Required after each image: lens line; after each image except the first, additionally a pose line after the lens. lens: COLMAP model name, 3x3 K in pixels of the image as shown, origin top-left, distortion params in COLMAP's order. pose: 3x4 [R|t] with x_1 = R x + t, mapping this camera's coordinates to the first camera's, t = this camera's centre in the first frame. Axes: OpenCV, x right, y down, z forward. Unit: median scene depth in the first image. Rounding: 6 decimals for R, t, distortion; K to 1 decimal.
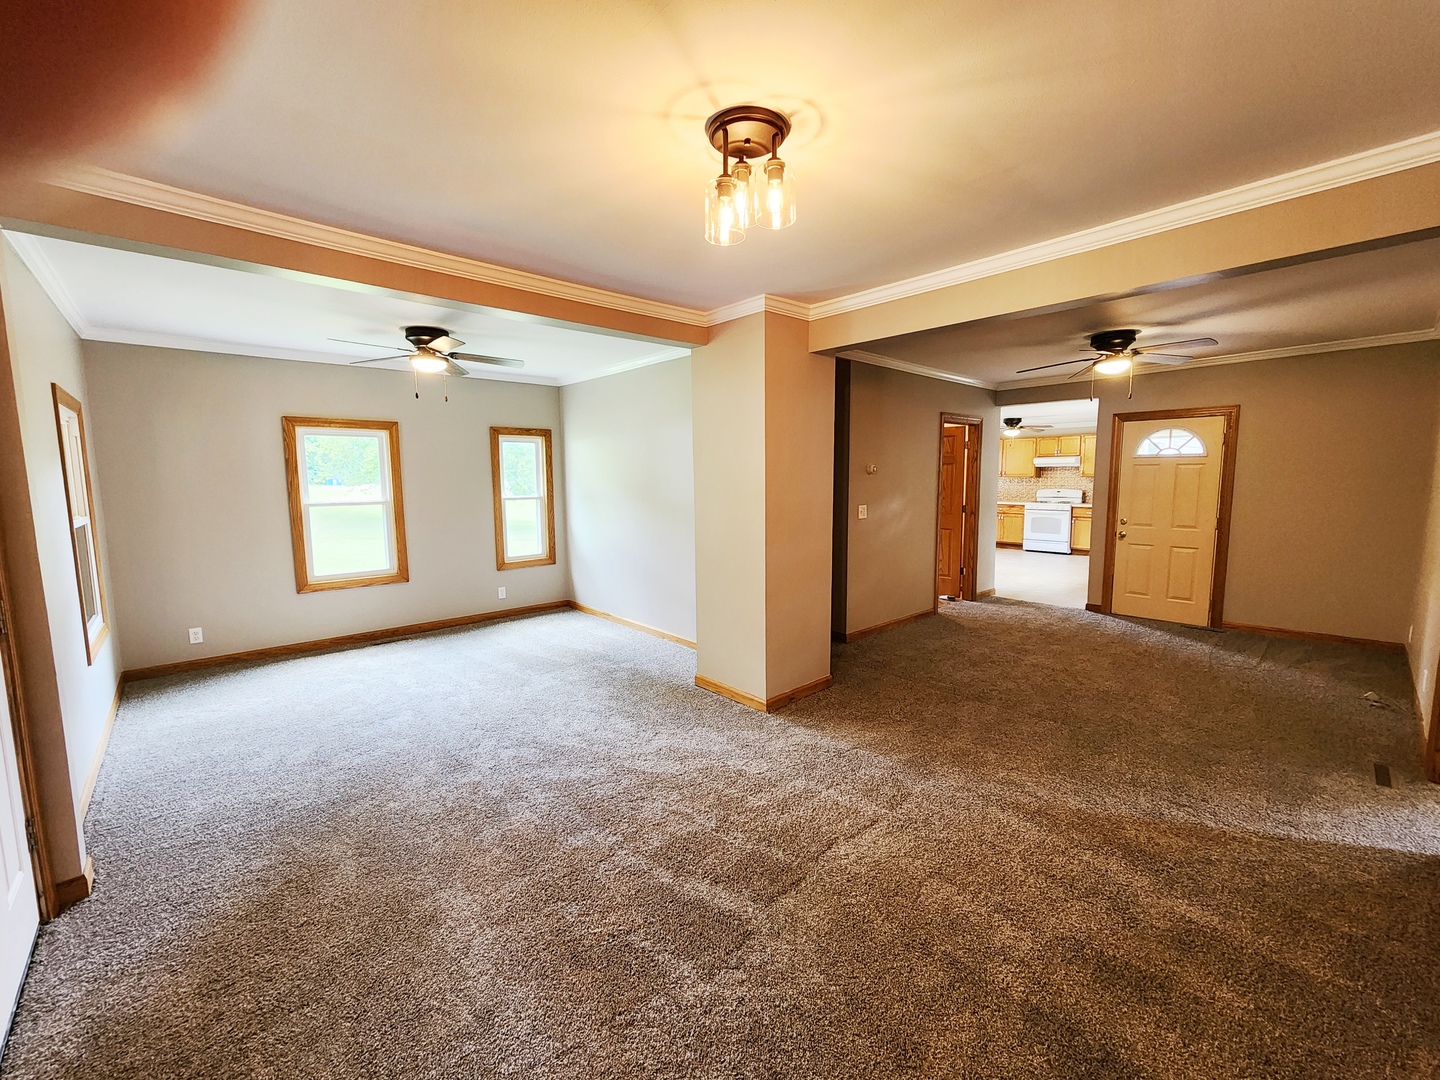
lens RADIAL K [[583.1, 0, 717.9], [0, 583.1, 538.8], [0, 0, 1]] dist [0.003054, -0.001386]
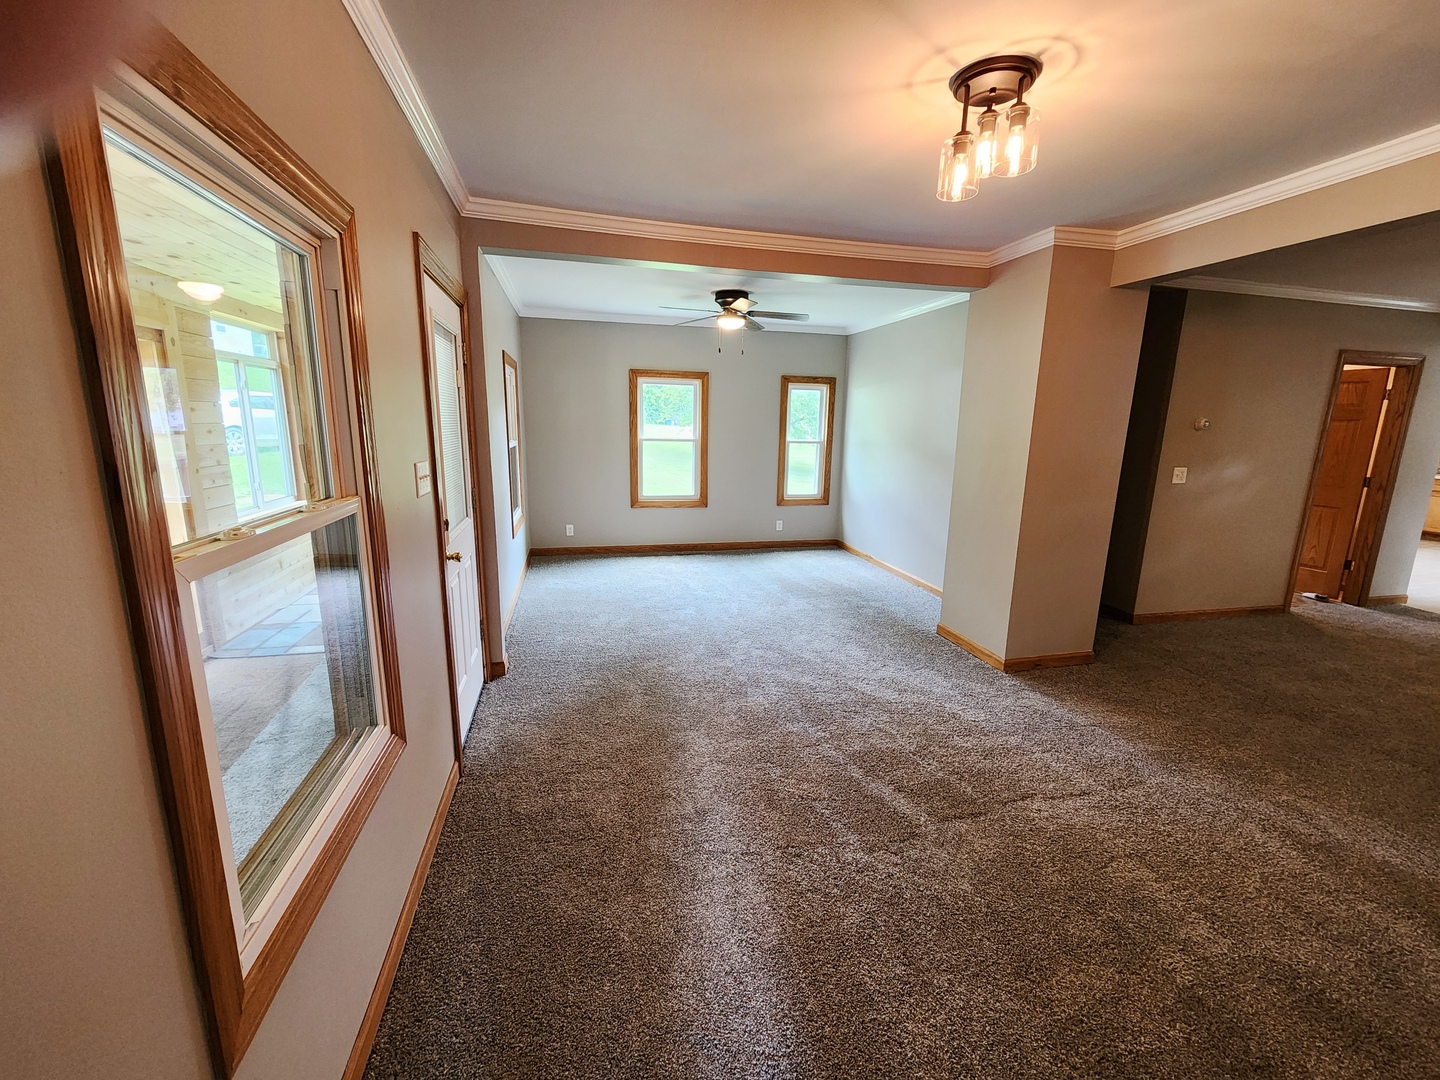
lens RADIAL K [[583.1, 0, 723.8], [0, 583.1, 538.2], [0, 0, 1]] dist [0.003054, -0.001386]
pose [[0.879512, 0.119584, -0.460606, 0.108260], [-0.078747, 0.991140, 0.106958, 0.008331], [0.469316, -0.057800, 0.881137, -0.083538]]
